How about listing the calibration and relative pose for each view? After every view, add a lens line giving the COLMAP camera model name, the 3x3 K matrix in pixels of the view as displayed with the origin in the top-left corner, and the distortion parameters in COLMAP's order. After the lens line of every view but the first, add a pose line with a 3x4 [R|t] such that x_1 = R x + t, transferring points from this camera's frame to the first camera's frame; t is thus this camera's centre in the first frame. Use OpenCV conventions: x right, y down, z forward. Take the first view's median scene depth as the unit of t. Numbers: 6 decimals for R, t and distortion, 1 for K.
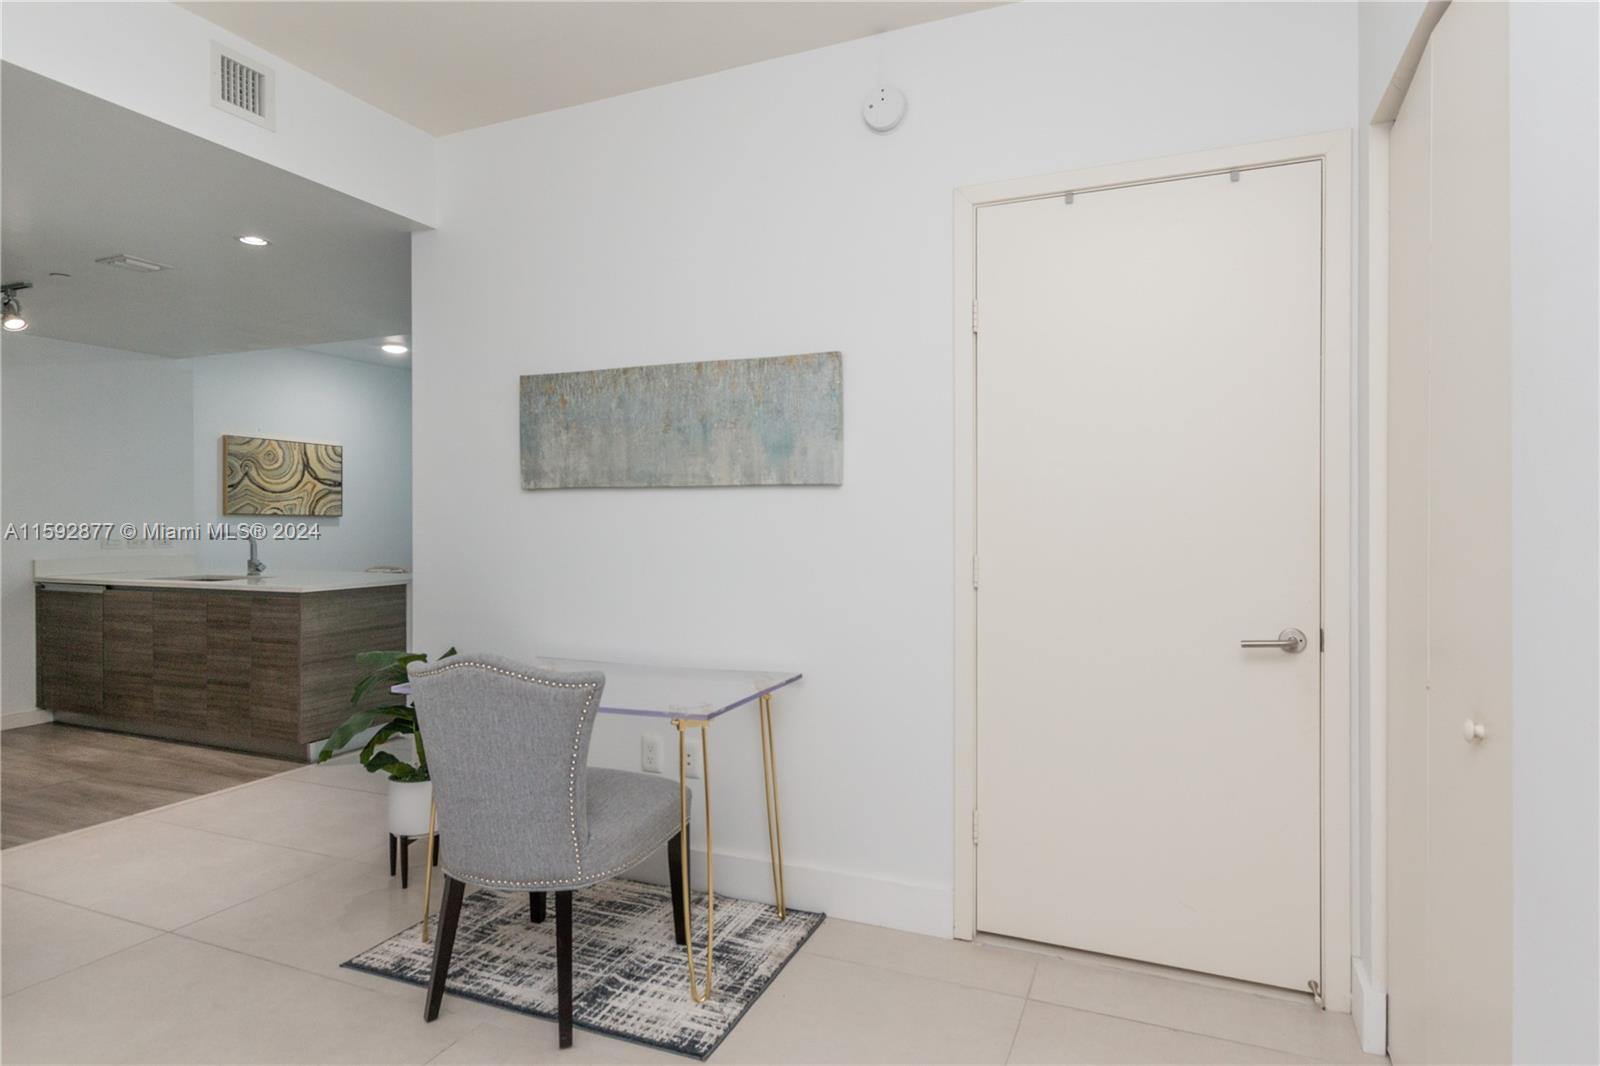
lens RADIAL K [[770.4, 0, 832.1], [0, 770.4, 517.9], [0, 0, 1]] dist [0.009615, -0.006030]
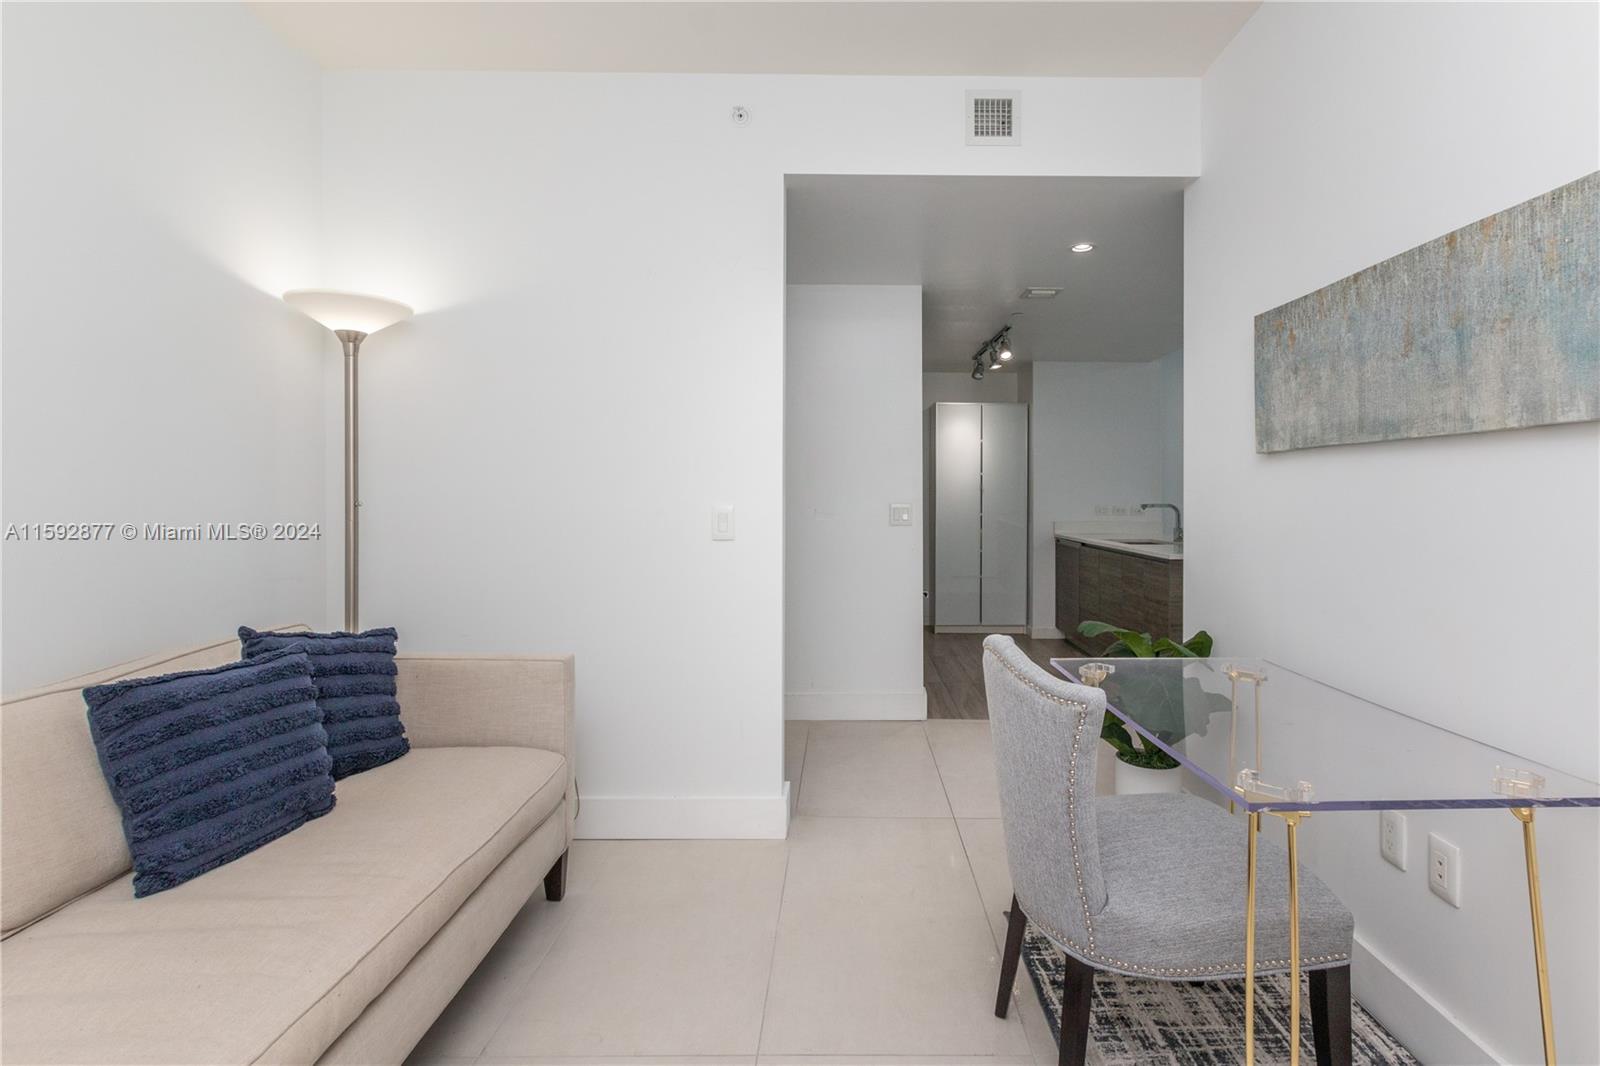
lens RADIAL K [[756.0, 0, 898.6], [0, 756.0, 496.8], [0, 0, 1]] dist [-0.000926, -0.001133]
pose [[0.426379, 0.004319, -0.904534, 0.177781], [0.000615, 0.999987, 0.005065, 0.005050], [0.904544, -0.002716, 0.426371, 0.331334]]
